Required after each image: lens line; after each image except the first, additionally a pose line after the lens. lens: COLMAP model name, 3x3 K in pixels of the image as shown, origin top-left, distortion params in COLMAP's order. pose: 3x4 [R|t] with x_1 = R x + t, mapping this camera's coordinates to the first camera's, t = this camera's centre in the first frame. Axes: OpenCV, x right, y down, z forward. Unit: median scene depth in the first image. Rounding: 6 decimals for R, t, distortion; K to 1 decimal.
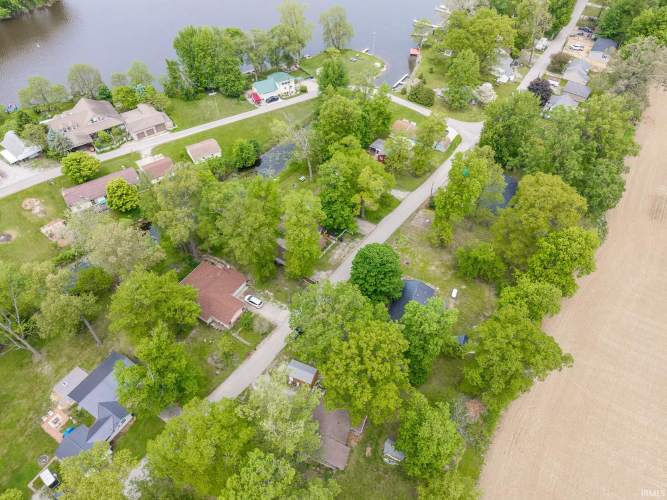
lens RADIAL K [[441.9, 0, 335.4], [0, 441.9, 246.7], [0, 0, 1]] dist [0.051139, -0.047053]
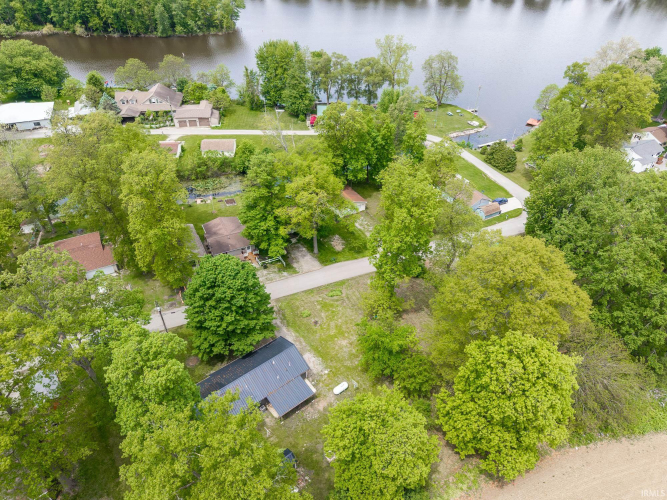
lens RADIAL K [[441.9, 0, 335.4], [0, 441.9, 246.7], [0, 0, 1]] dist [0.051139, -0.047053]
pose [[0.875462, 0.292935, -0.384389, 0.317374], [-0.366362, 0.920984, -0.132540, 0.007151], [0.315190, 0.256859, 0.913607, 0.282639]]
